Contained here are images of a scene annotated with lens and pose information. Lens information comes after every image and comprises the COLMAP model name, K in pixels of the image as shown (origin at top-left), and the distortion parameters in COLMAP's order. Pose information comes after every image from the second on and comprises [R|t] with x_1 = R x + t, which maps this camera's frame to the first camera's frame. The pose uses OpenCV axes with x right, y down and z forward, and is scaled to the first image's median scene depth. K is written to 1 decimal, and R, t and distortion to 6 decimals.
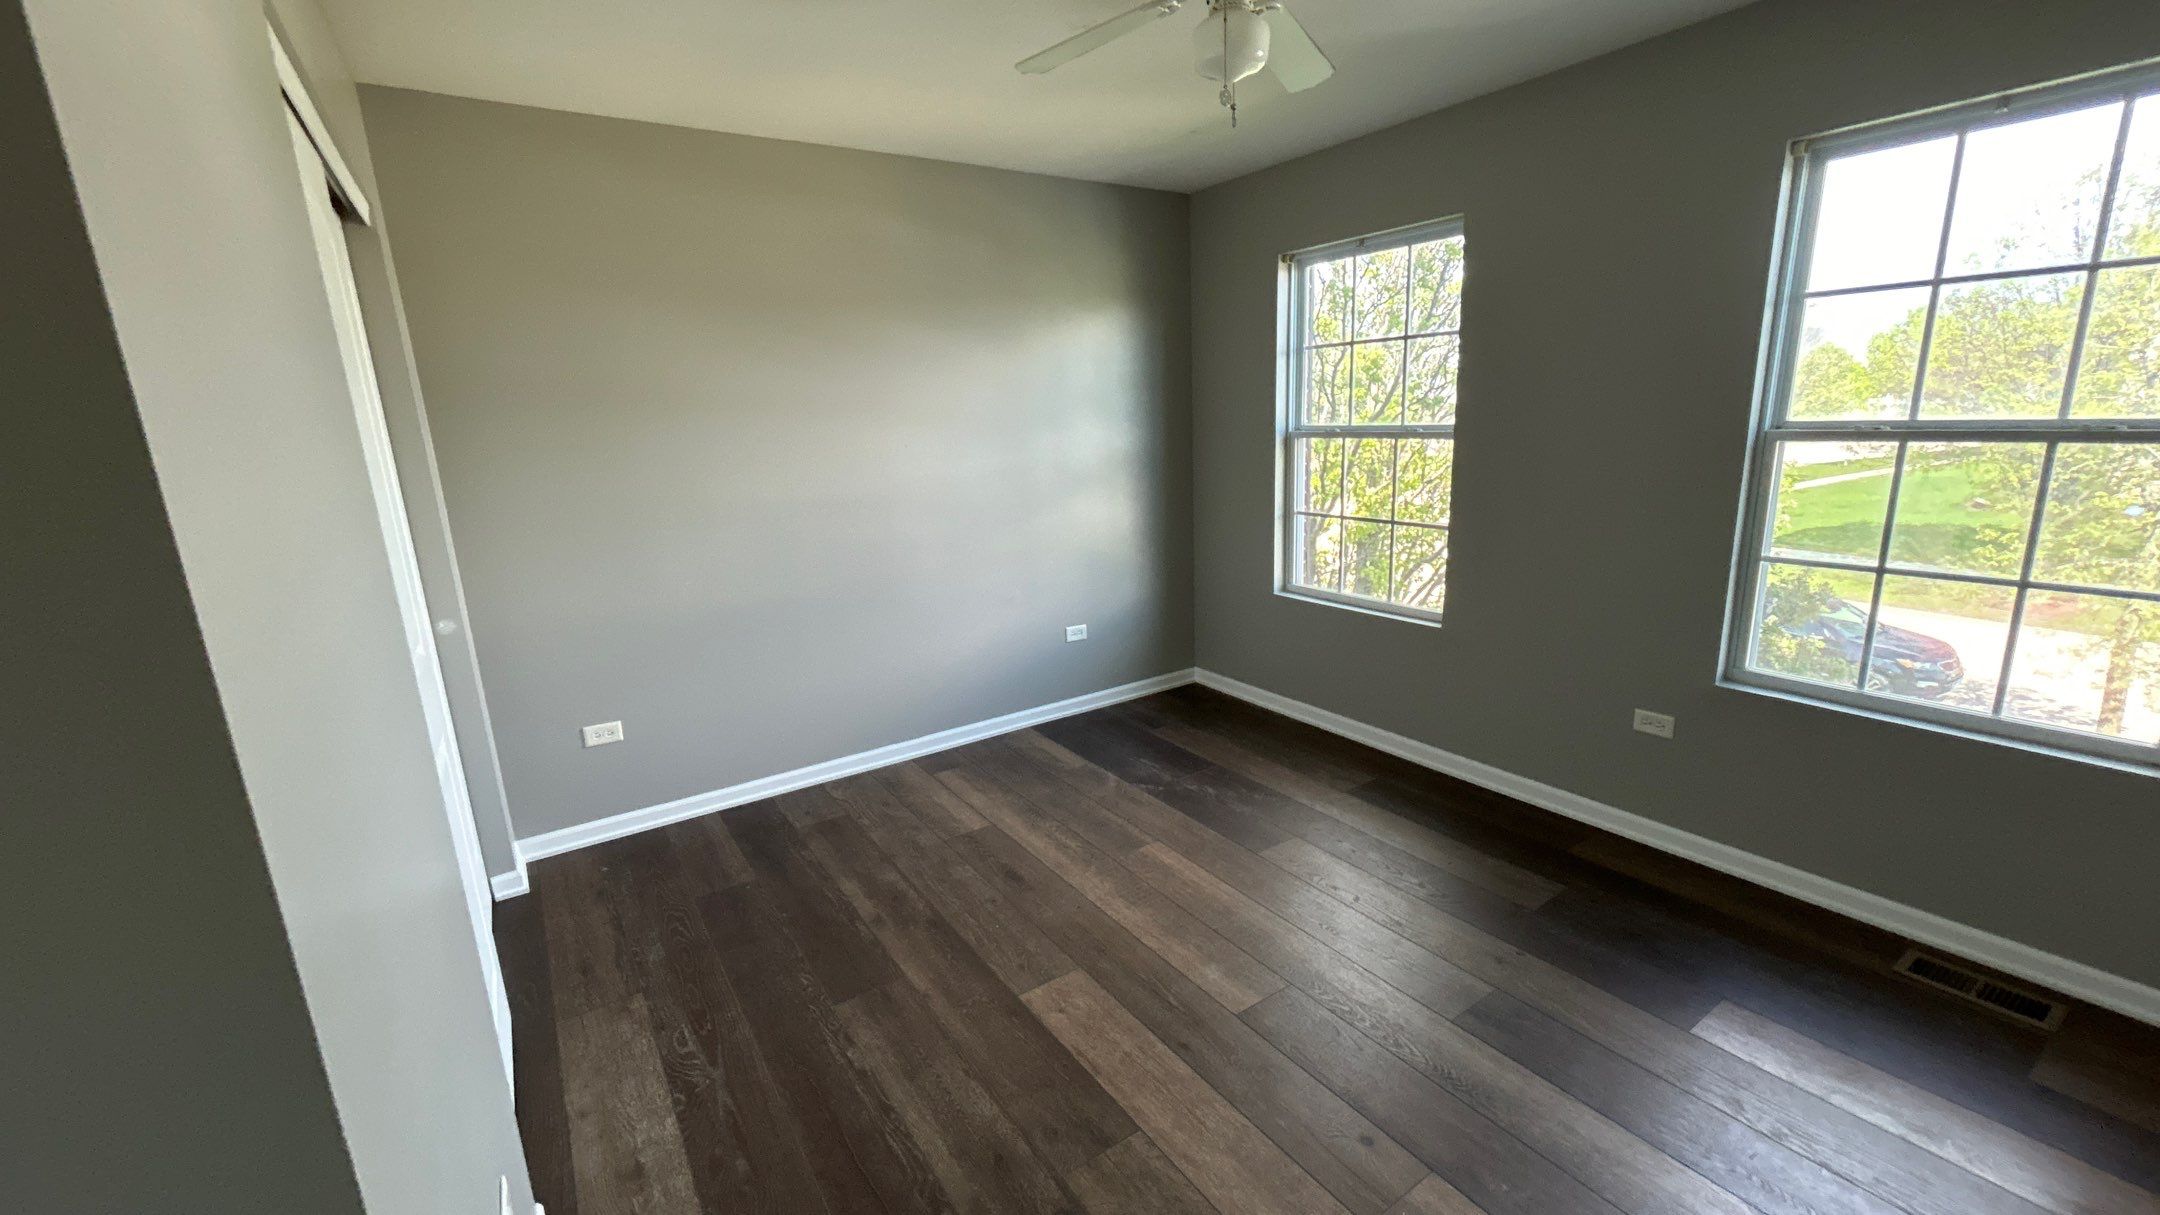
lens RADIAL K [[866.2, 0, 1084.9], [0, 866.2, 613.1], [0, 0, 1]] dist [-0.000366, -0.000178]
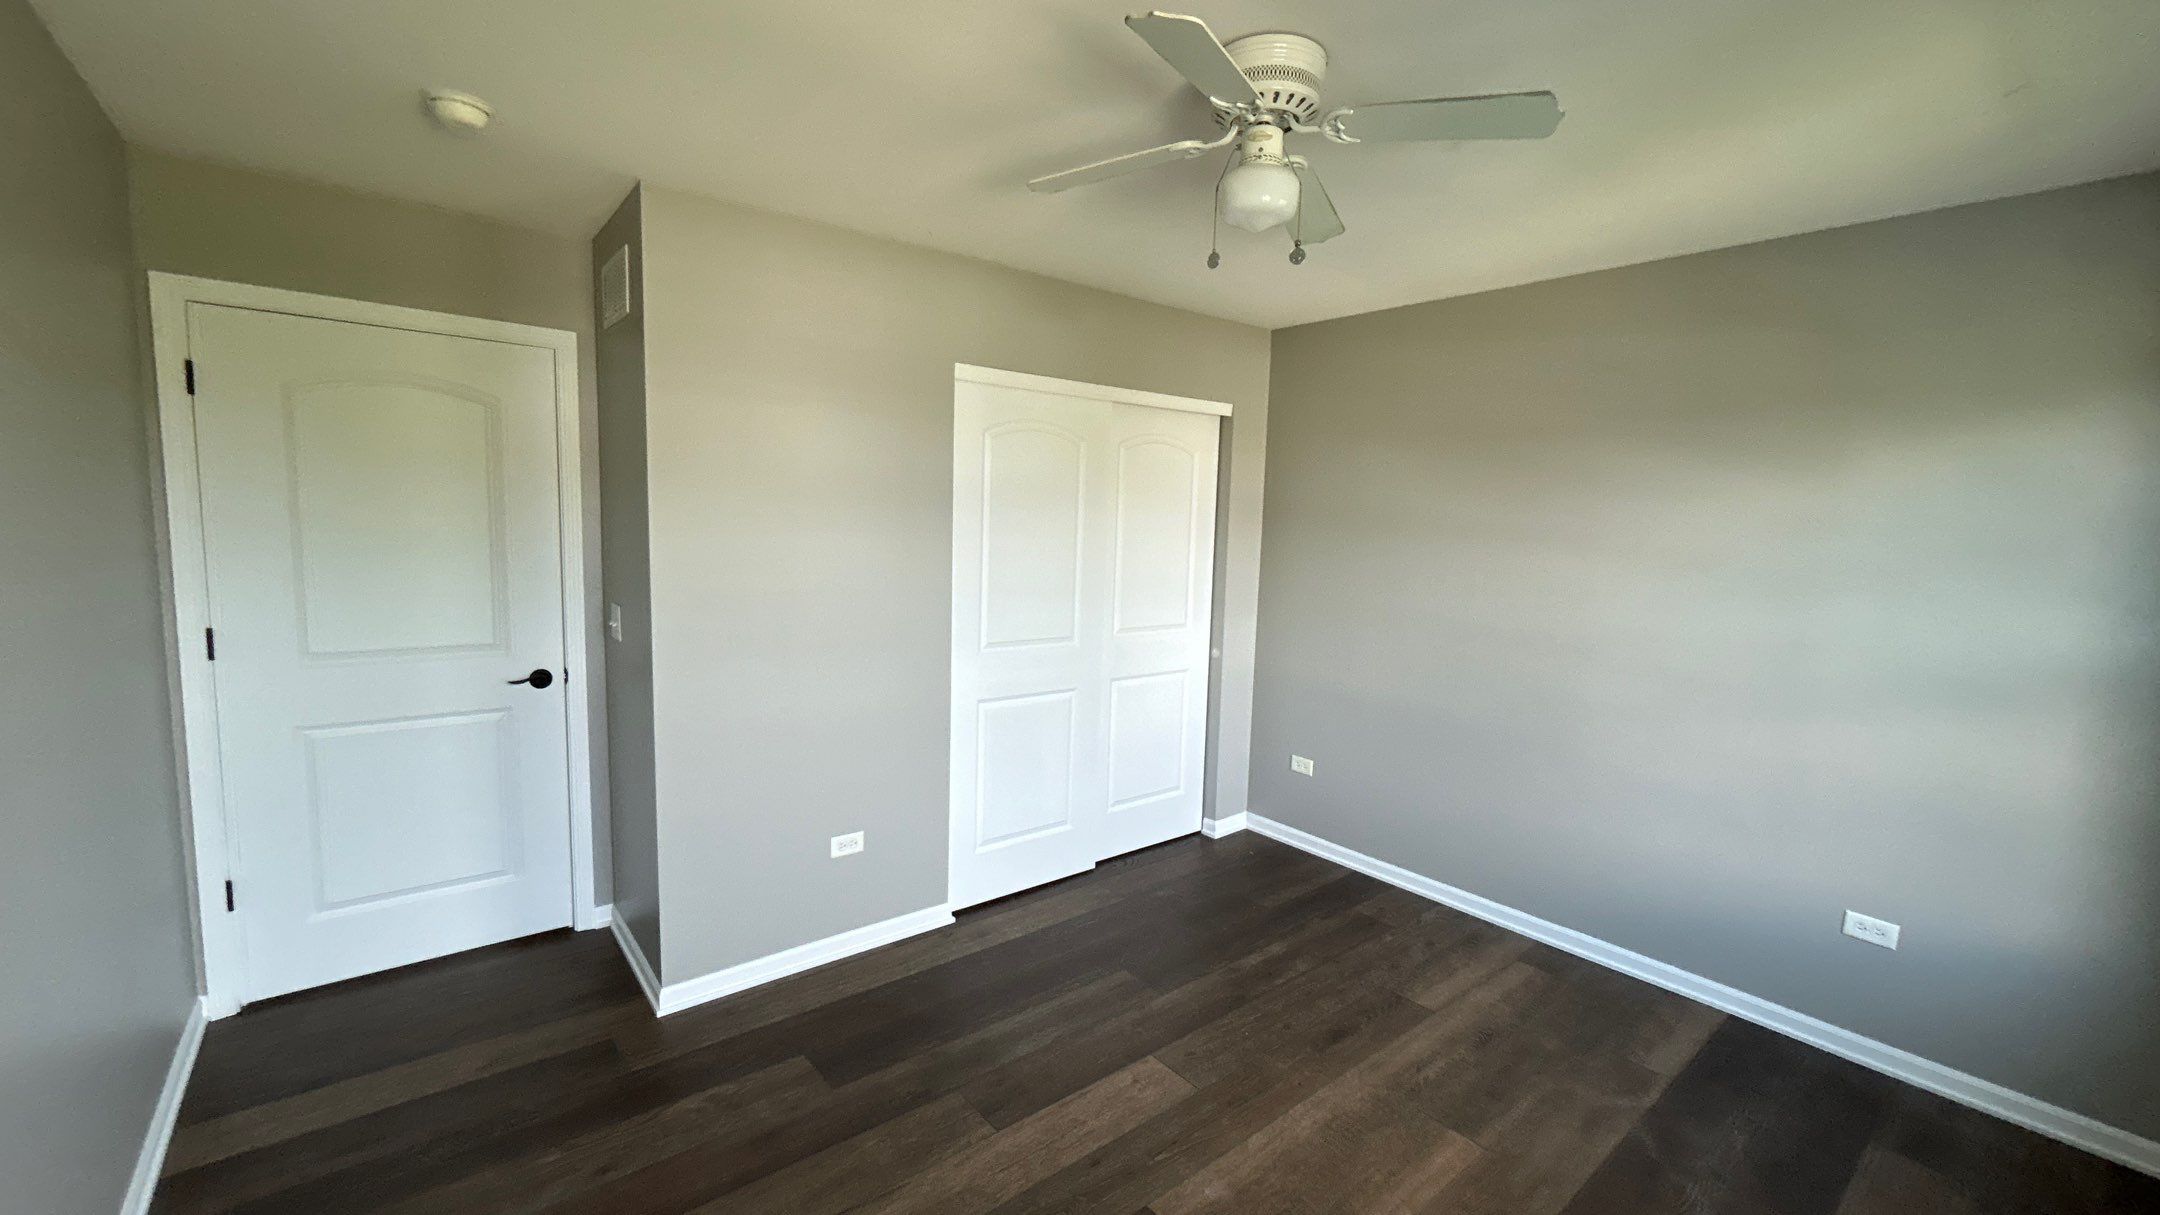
lens RADIAL K [[866.2, 0, 1085.5], [0, 866.2, 603.7], [0, 0, 1]] dist [-0.000366, -0.000178]
pose [[0.088696, 0.143983, -0.985597, 0.673860], [-0.262673, 0.957851, 0.116291, -0.161759], [0.960800, 0.248576, 0.122778, 0.459653]]
